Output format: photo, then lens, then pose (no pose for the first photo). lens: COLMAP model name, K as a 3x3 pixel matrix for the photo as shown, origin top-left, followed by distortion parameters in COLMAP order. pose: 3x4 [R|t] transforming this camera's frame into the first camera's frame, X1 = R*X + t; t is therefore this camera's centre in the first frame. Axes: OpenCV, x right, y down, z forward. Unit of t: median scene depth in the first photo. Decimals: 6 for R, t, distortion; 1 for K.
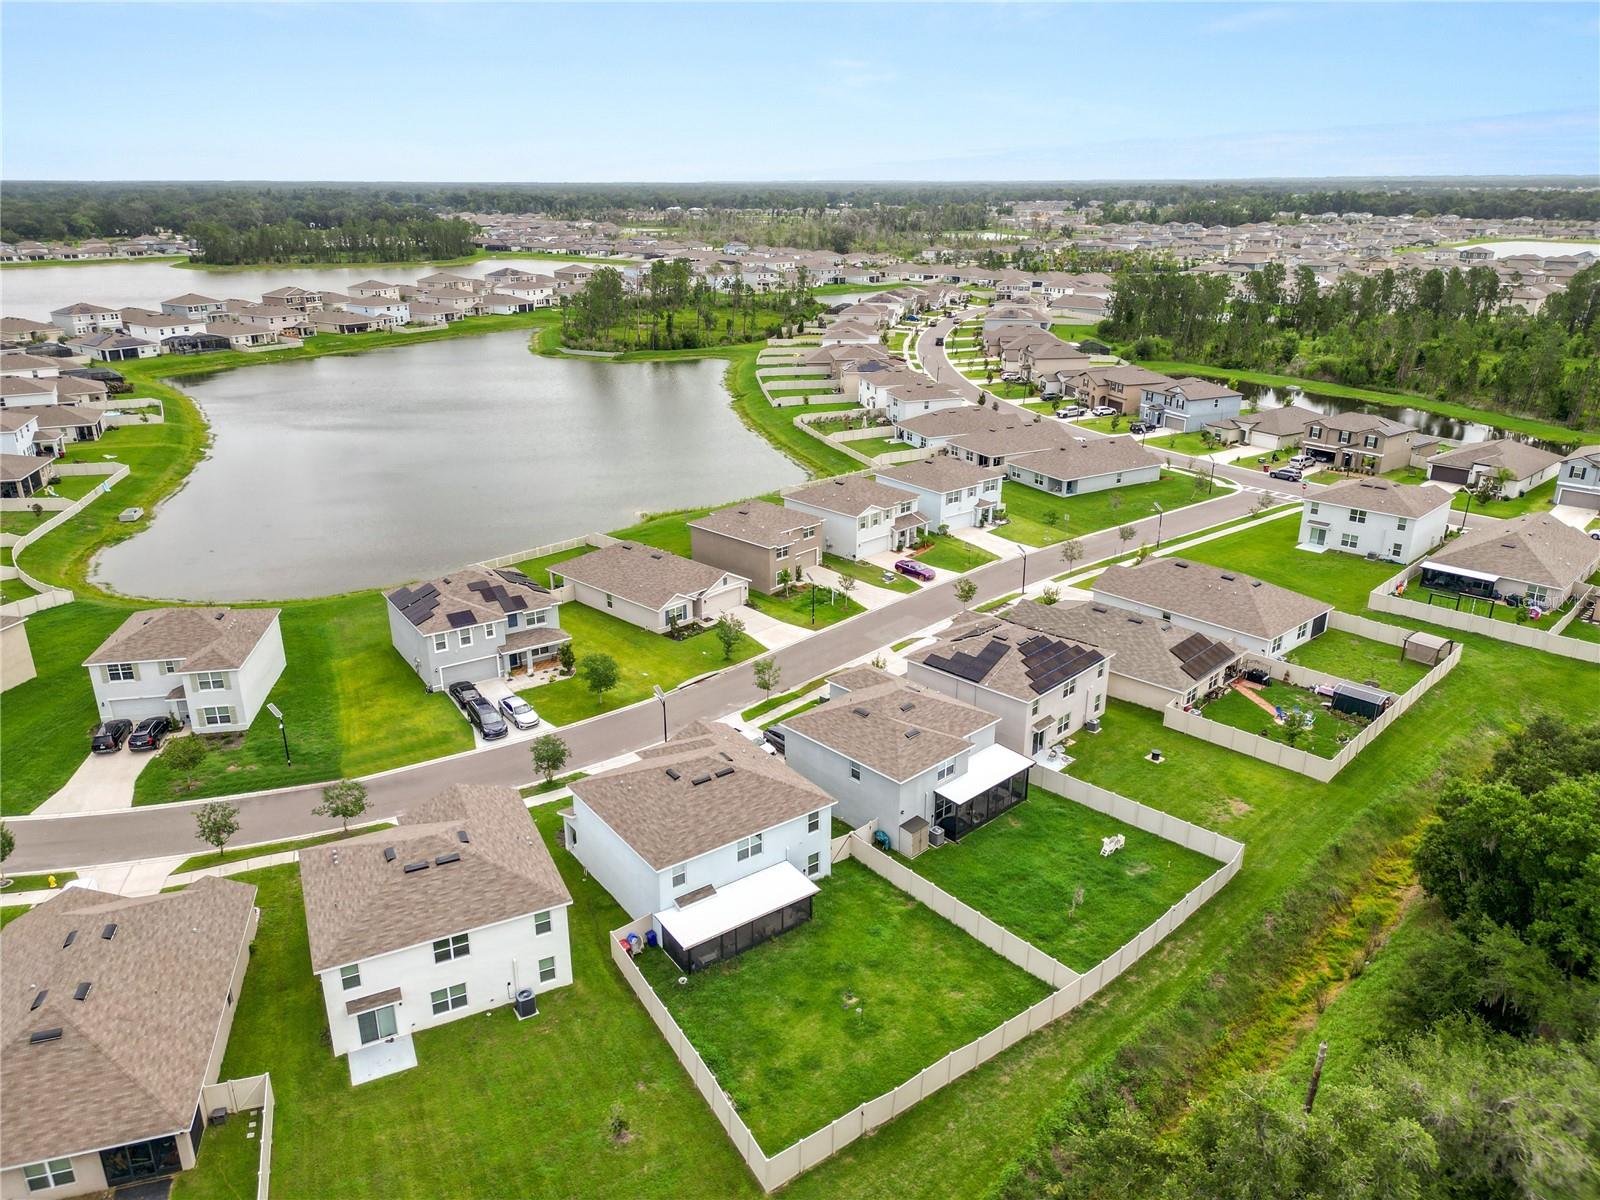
lens RADIAL K [[1120.7, 0, 800.0], [0, 1120.7, 600.0], [0, 0, 1]] dist [0.087070, -0.105628]
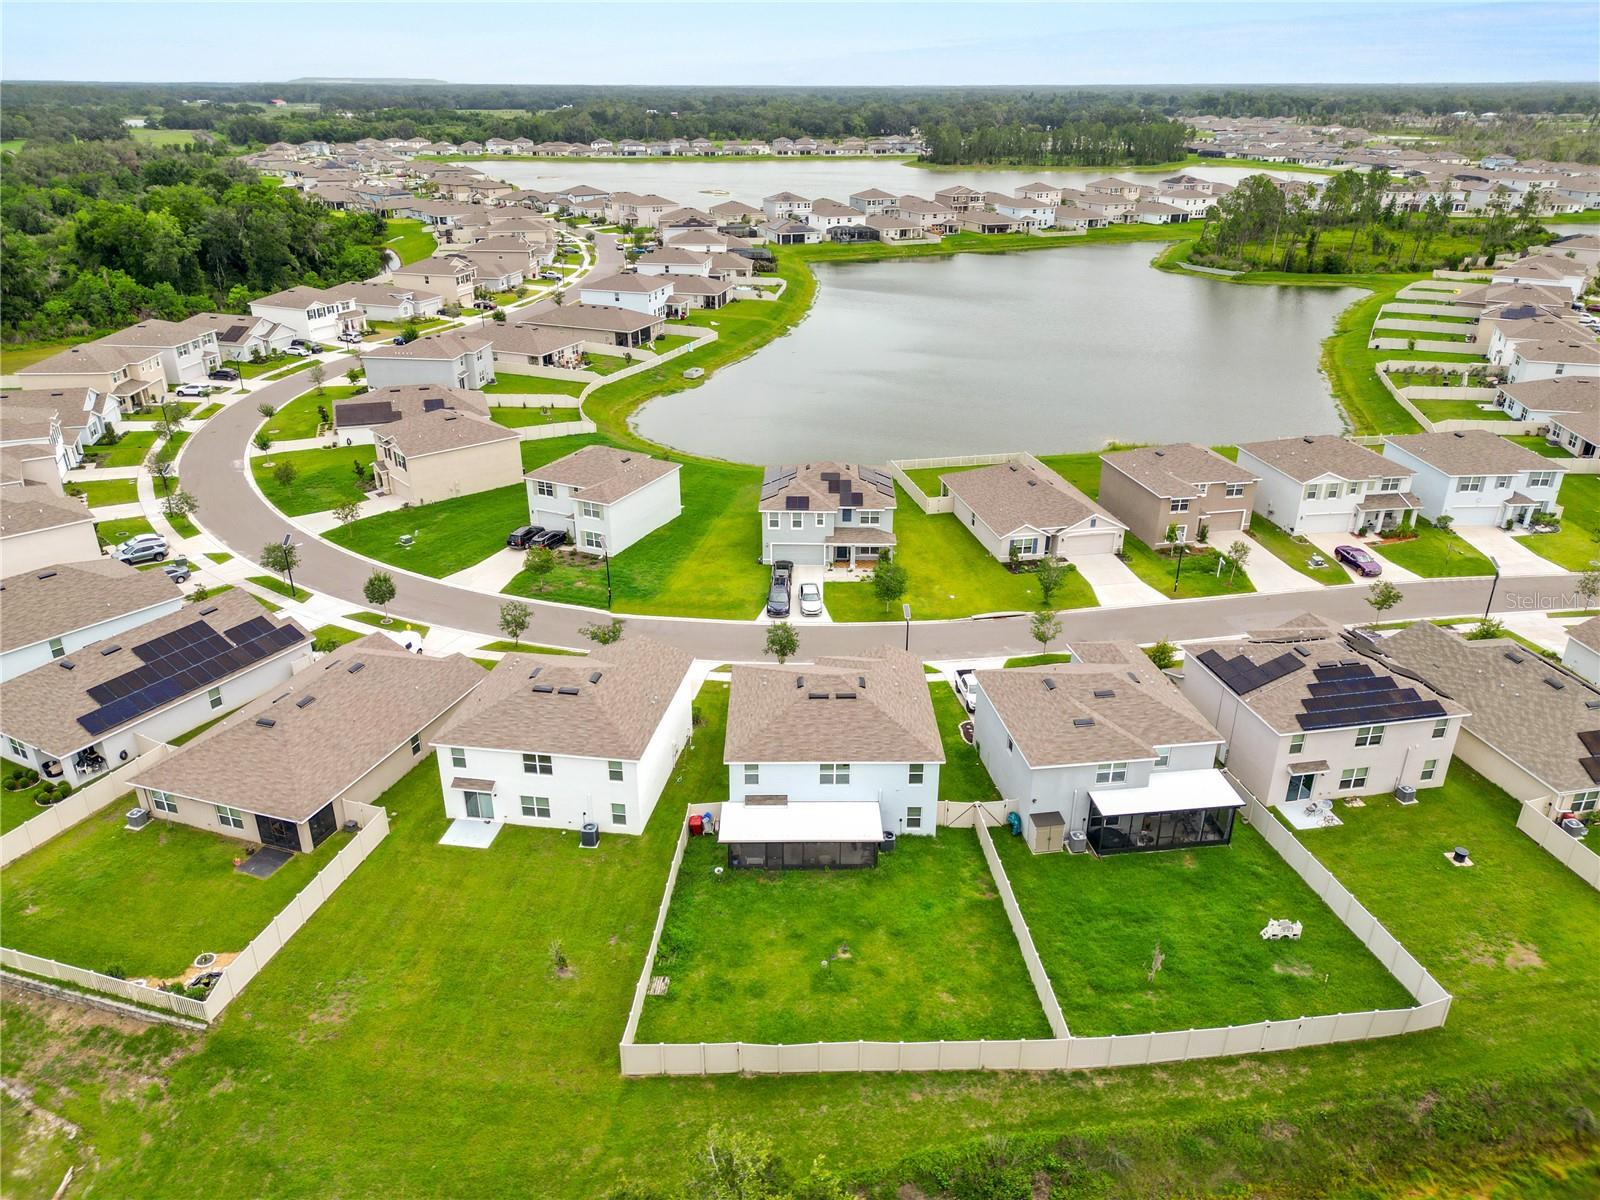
lens RADIAL K [[1120.7, 0, 800.0], [0, 1120.7, 600.0], [0, 0, 1]] dist [0.087070, -0.105628]
pose [[0.815409, 0.240768, -0.526440, 0.214172], [-0.201964, 0.970583, 0.131073, -0.025370], [0.542511, -0.000556, 0.840048, 0.088352]]
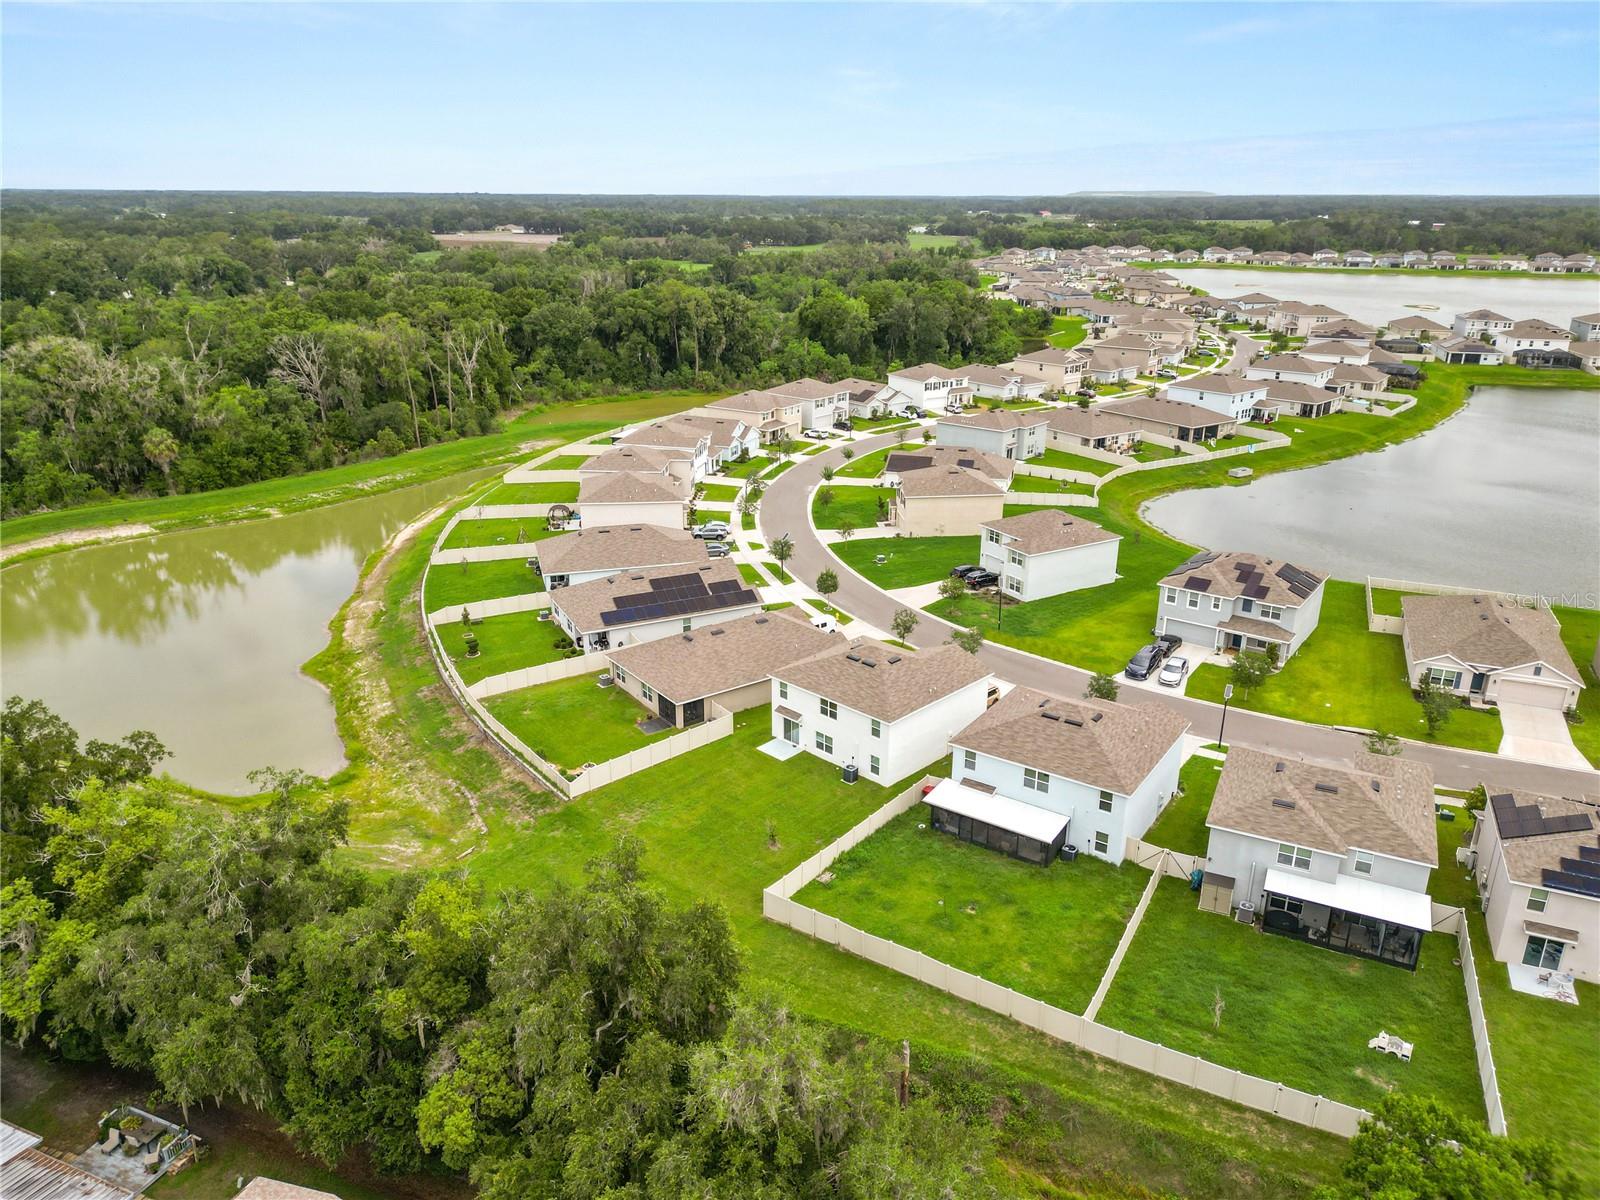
lens RADIAL K [[1128.2, 0, 787.4], [0, 1128.2, 594.4], [0, 0, 1]] dist [0.094846, -0.120817]
pose [[0.329015, 0.314328, -0.890476, 0.434167], [-0.330119, 0.921765, 0.203399, -0.052462], [0.884743, 0.227042, 0.407040, 0.146541]]
